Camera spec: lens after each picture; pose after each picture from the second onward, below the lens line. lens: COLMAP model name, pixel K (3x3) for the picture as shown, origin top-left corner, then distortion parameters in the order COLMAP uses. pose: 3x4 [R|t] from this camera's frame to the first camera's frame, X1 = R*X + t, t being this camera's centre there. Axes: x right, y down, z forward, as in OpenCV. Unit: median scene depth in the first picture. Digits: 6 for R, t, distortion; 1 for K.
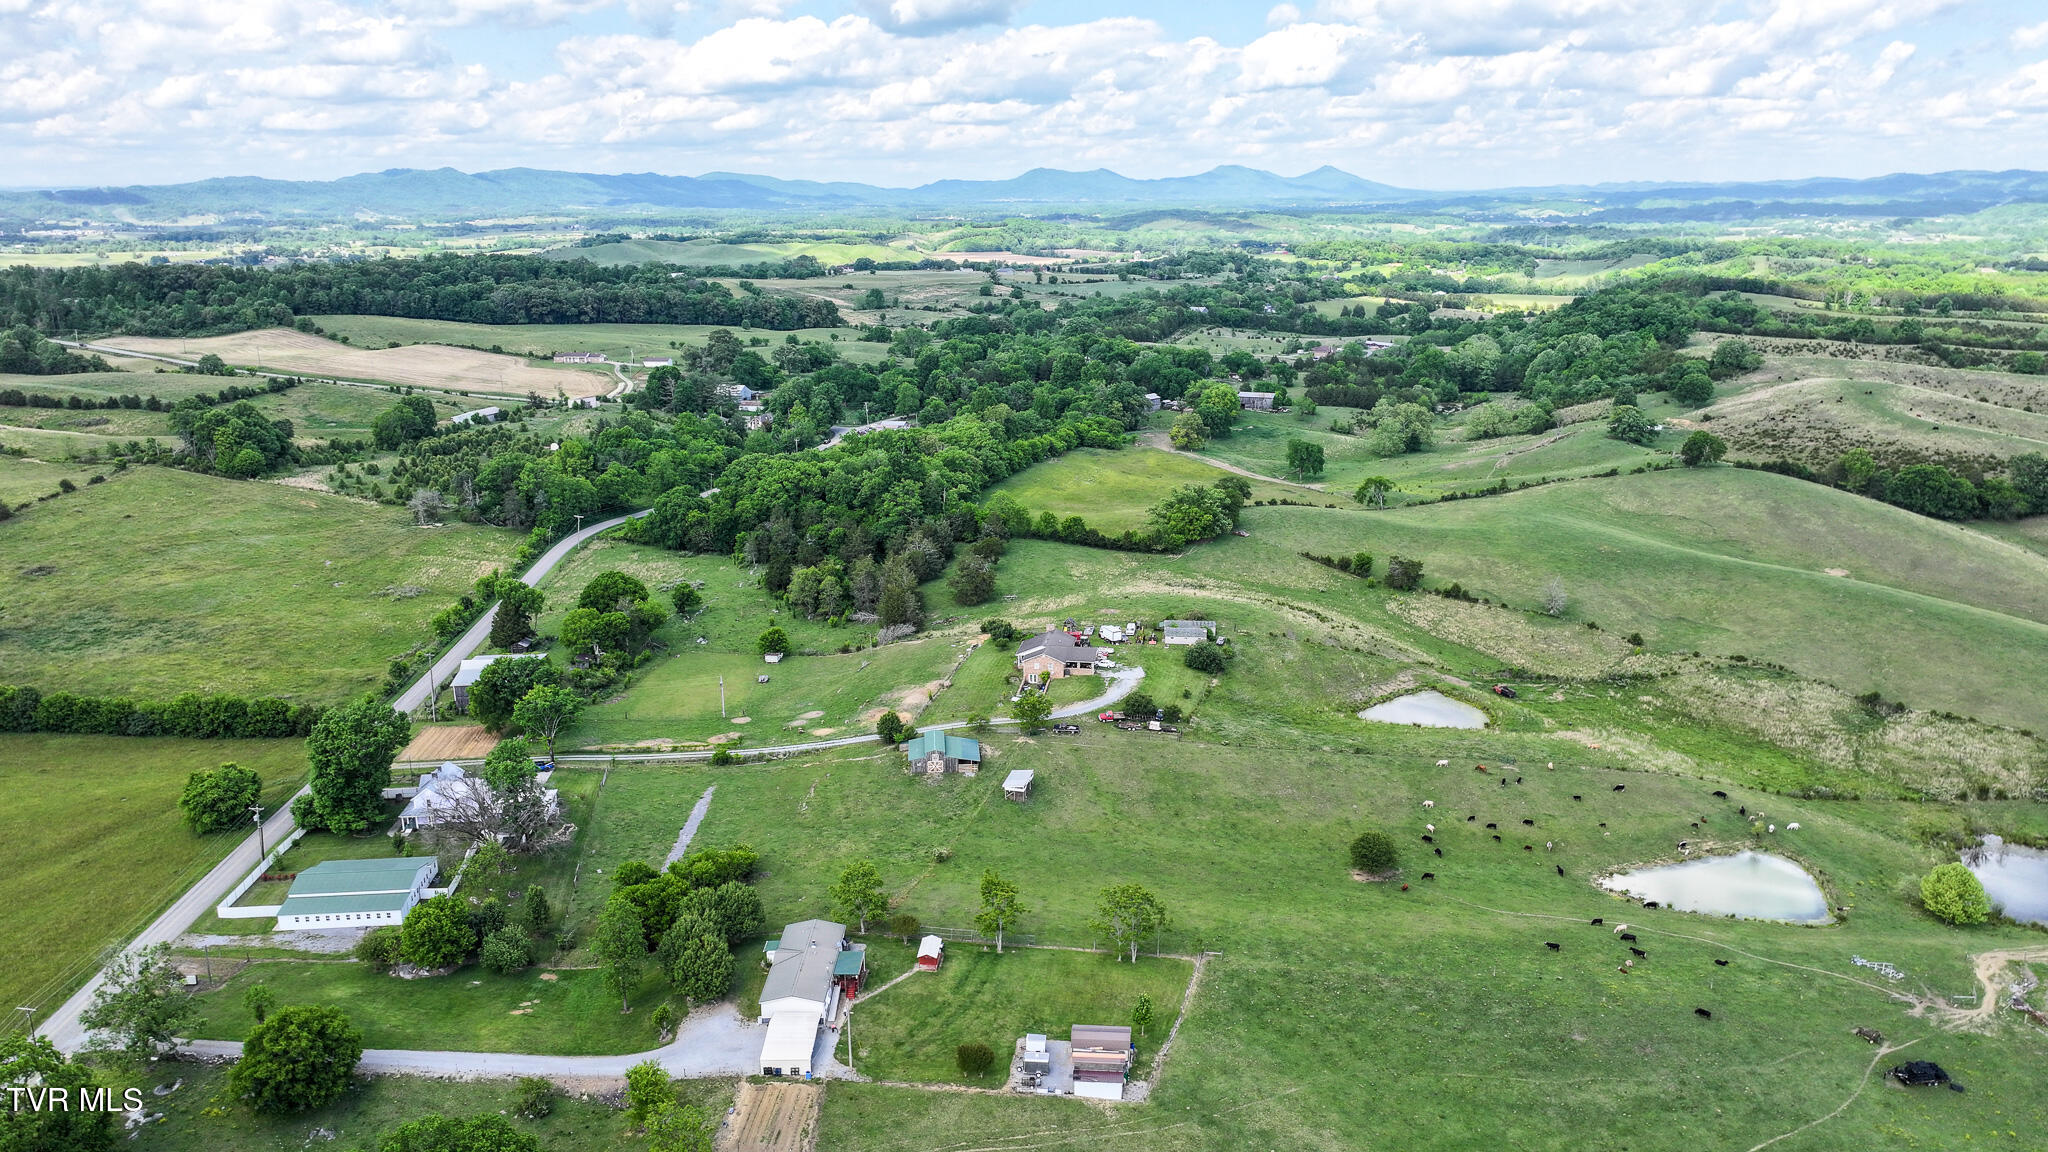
lens RADIAL K [[1428.4, 0, 1032.7], [0, 1428.4, 576.6], [0, 0, 1]] dist [0.005726, 0.002181]
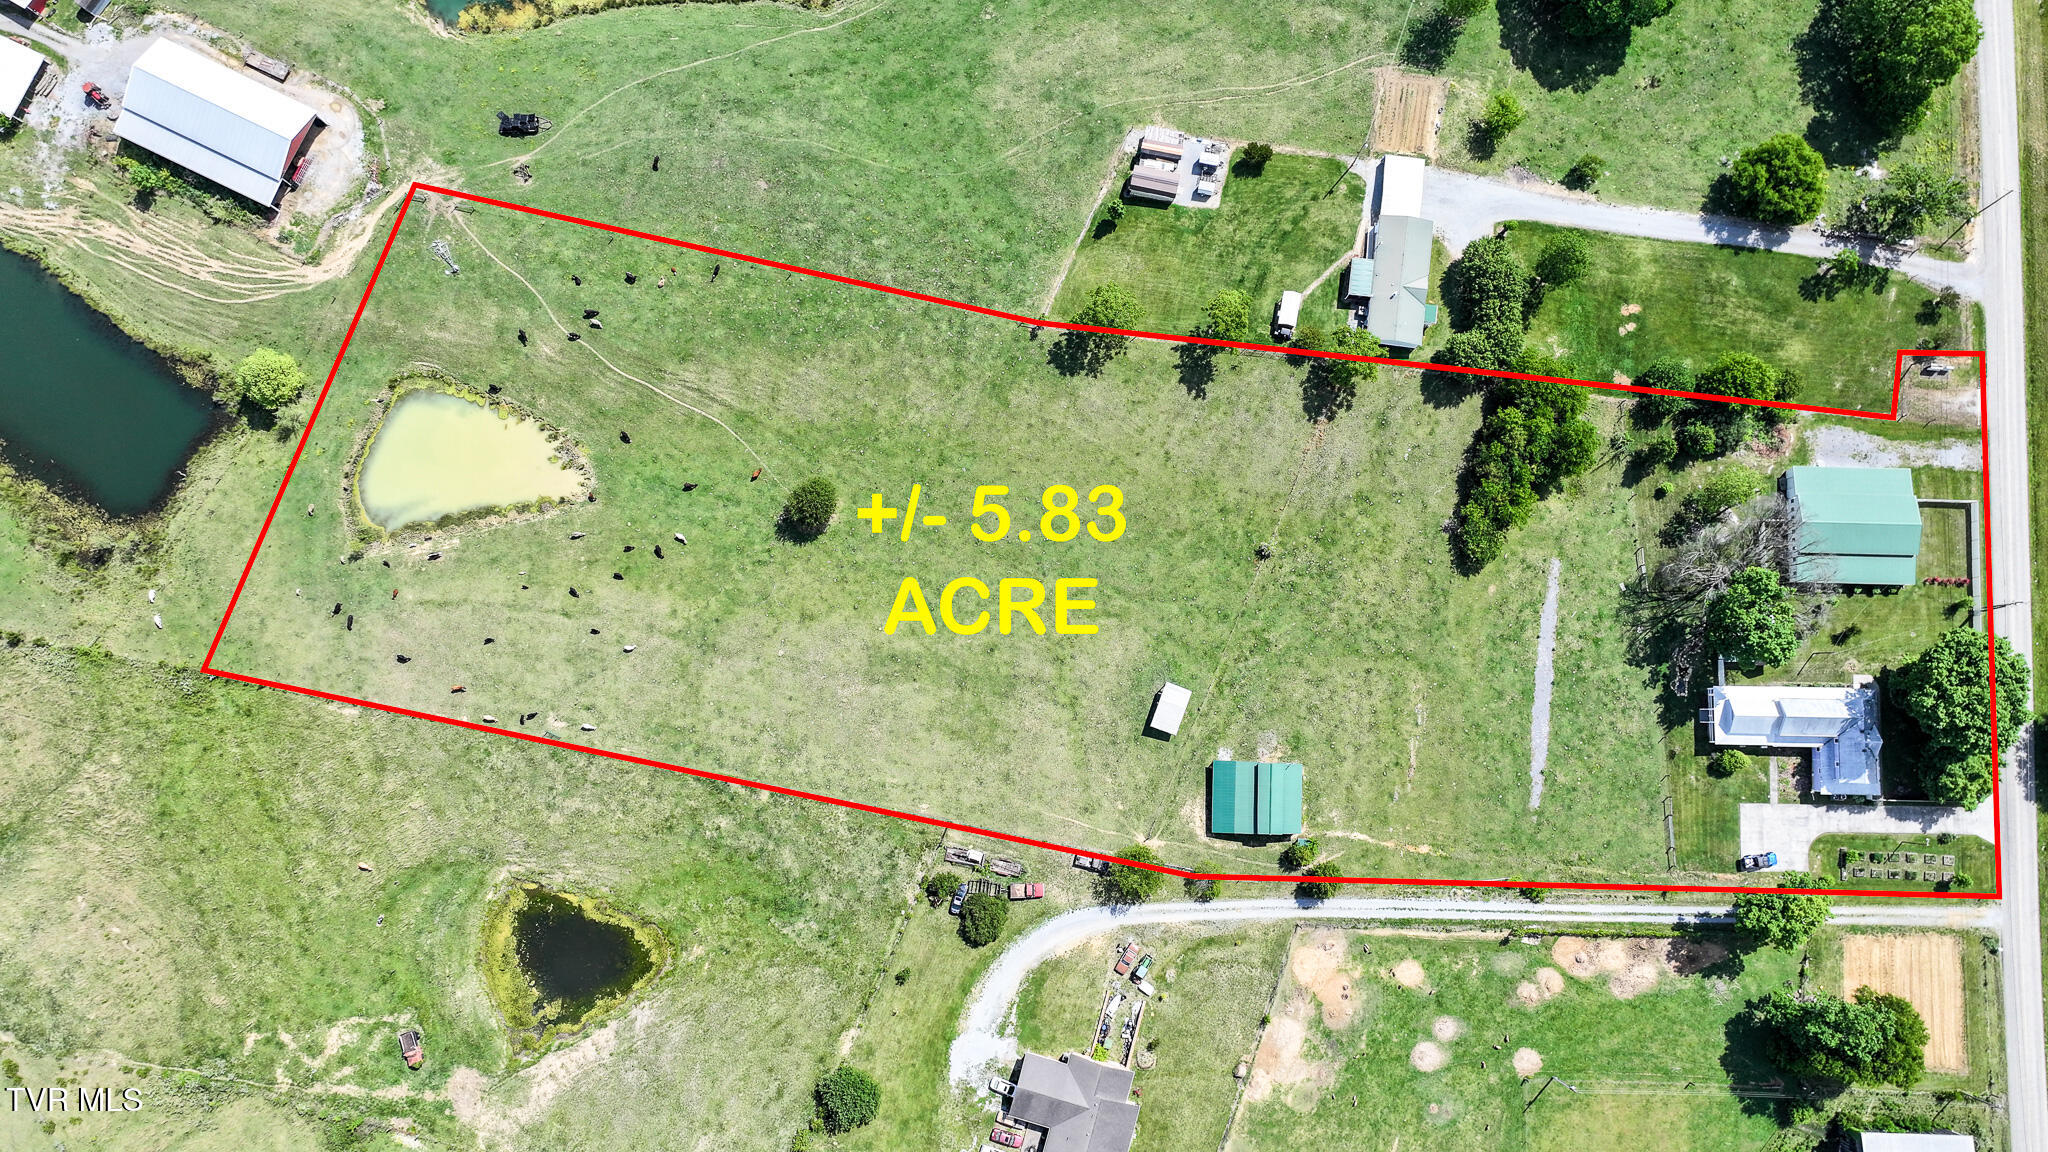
lens RADIAL K [[1428.4, 0, 1032.7], [0, 1428.4, 576.6], [0, 0, 1]] dist [0.005726, 0.002181]
pose [[-0.993552, -0.111445, 0.020850, 0.090010], [0.036443, -0.139772, 0.989513, -0.982078], [-0.107362, 0.983892, 0.142932, 1.184484]]
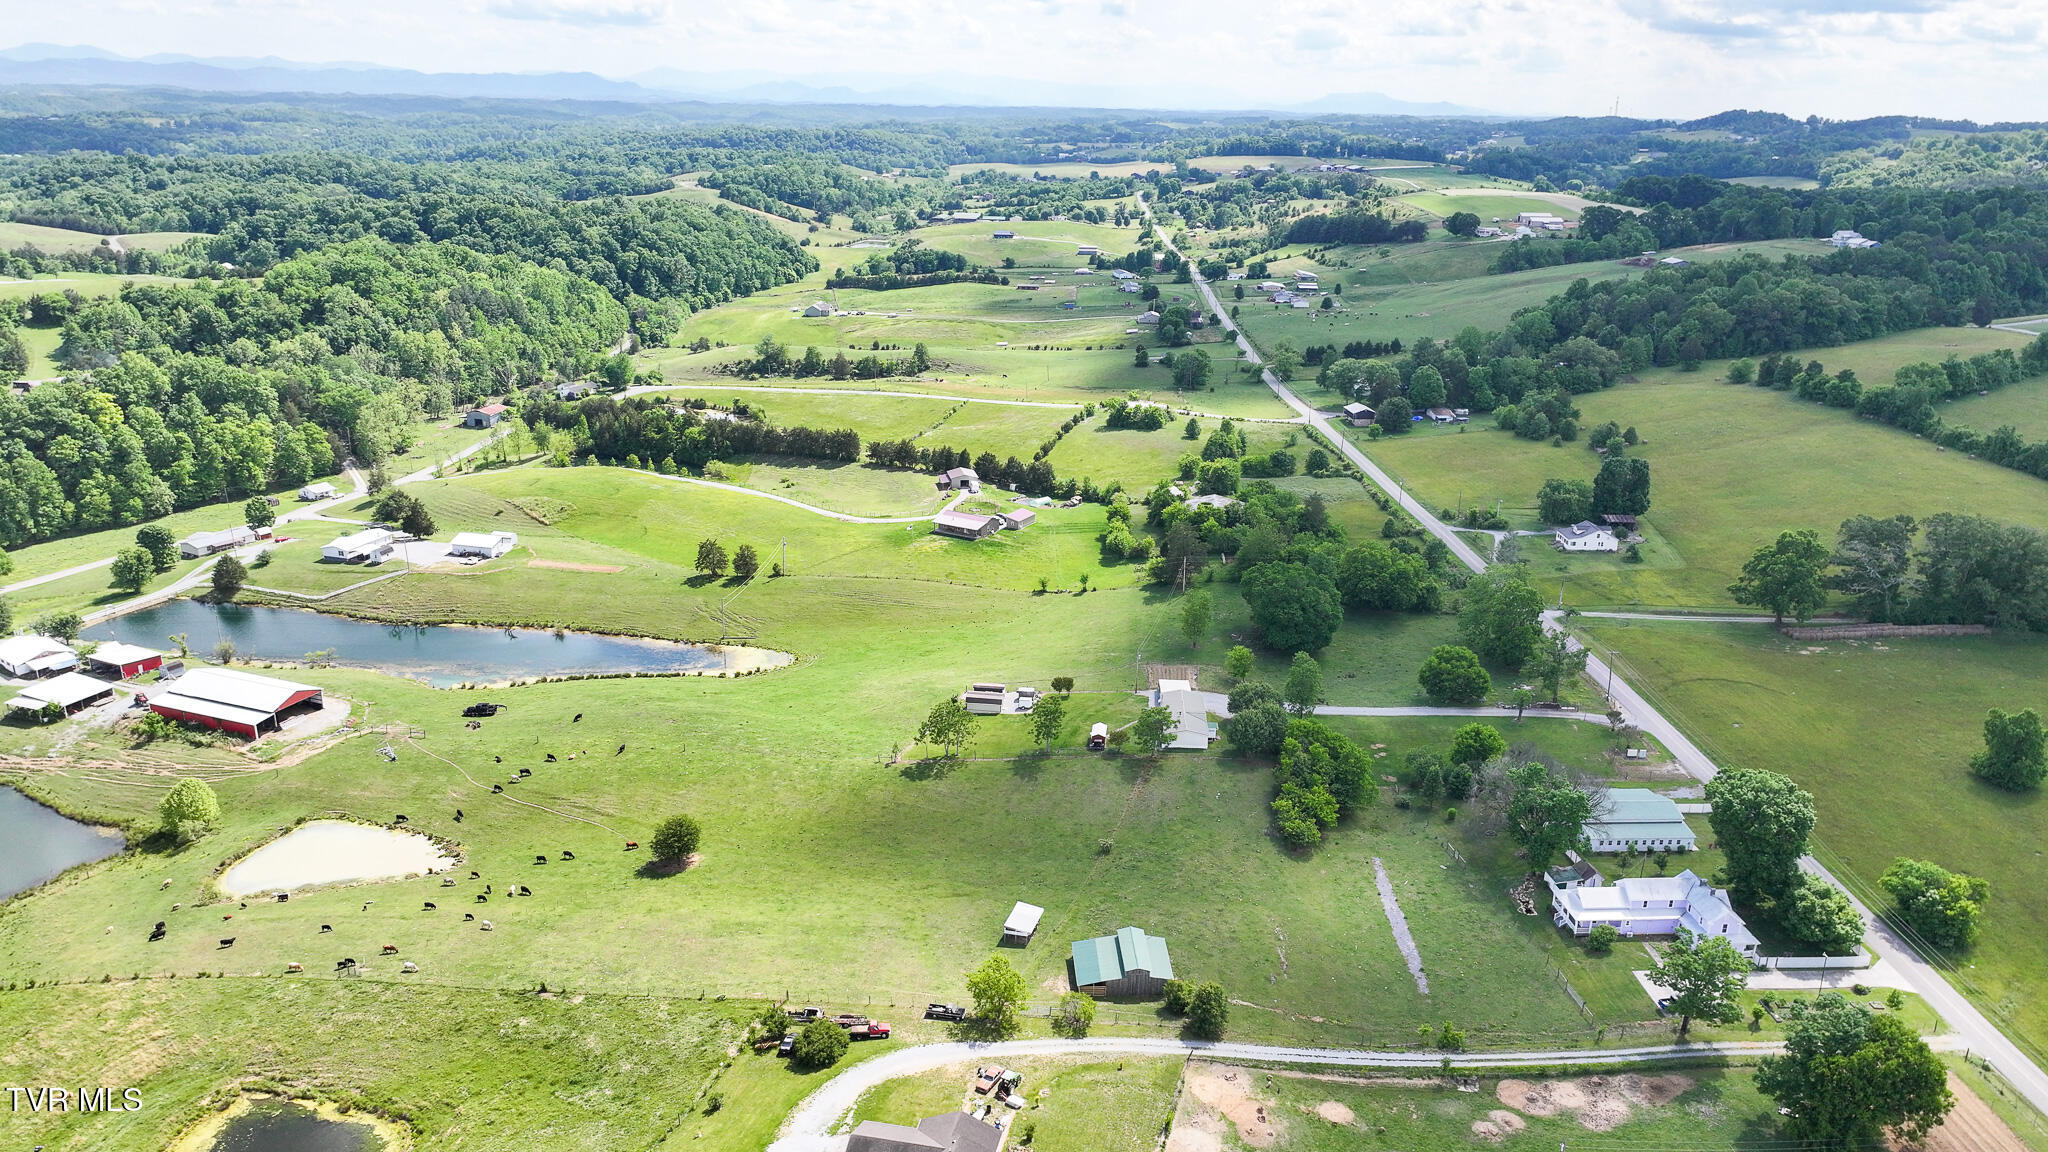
lens RADIAL K [[1428.4, 0, 1032.7], [0, 1428.4, 576.6], [0, 0, 1]] dist [0.005726, 0.002181]
pose [[-0.999483, -0.017390, 0.027026, -0.043953], [0.000266, 0.836435, 0.548067, -0.687789], [-0.032136, 0.547791, -0.835998, 2.255519]]
